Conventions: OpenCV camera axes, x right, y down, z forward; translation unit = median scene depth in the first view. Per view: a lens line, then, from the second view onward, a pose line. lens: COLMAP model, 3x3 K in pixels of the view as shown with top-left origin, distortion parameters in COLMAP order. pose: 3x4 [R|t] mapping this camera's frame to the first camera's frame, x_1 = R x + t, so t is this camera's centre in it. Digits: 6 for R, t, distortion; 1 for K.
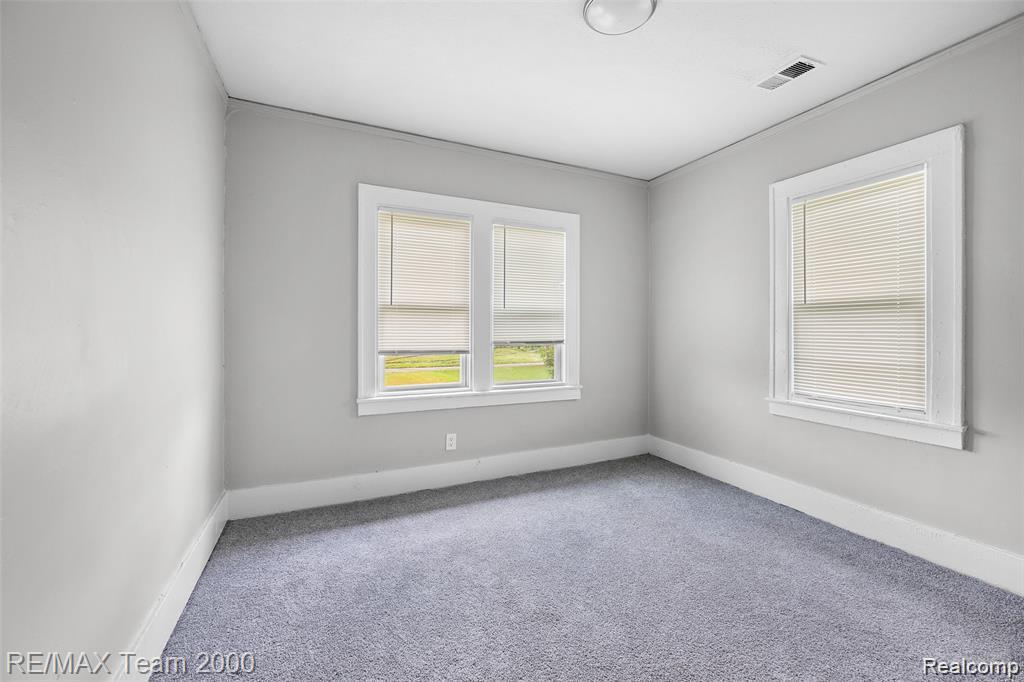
lens RADIAL K [[432.0, 0, 525.2], [0, 432.0, 344.1], [0, 0, 1]] dist [-0.000766, -0.000050]
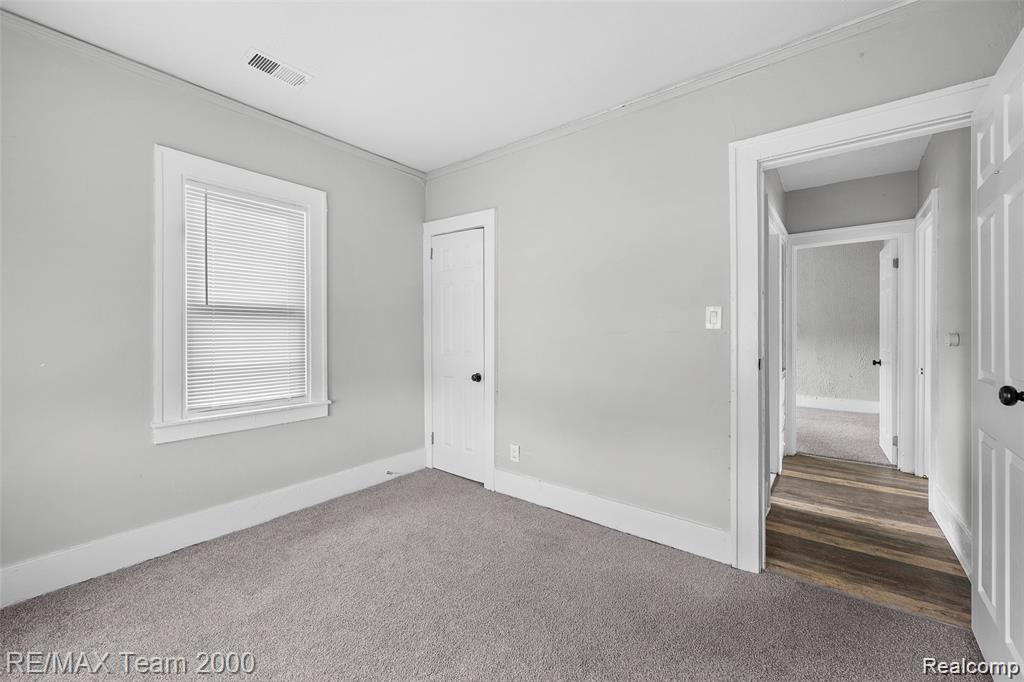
lens RADIAL K [[405.3, 0, 512.0], [0, 405.3, 341.0], [0, 0, 1]] dist [-0.002150, 0.000013]
pose [[-0.436329, -0.021027, 0.899542, -0.422712], [0.030308, 0.998816, 0.038049, -0.036005], [-0.899277, 0.043866, -0.435175, 0.899287]]
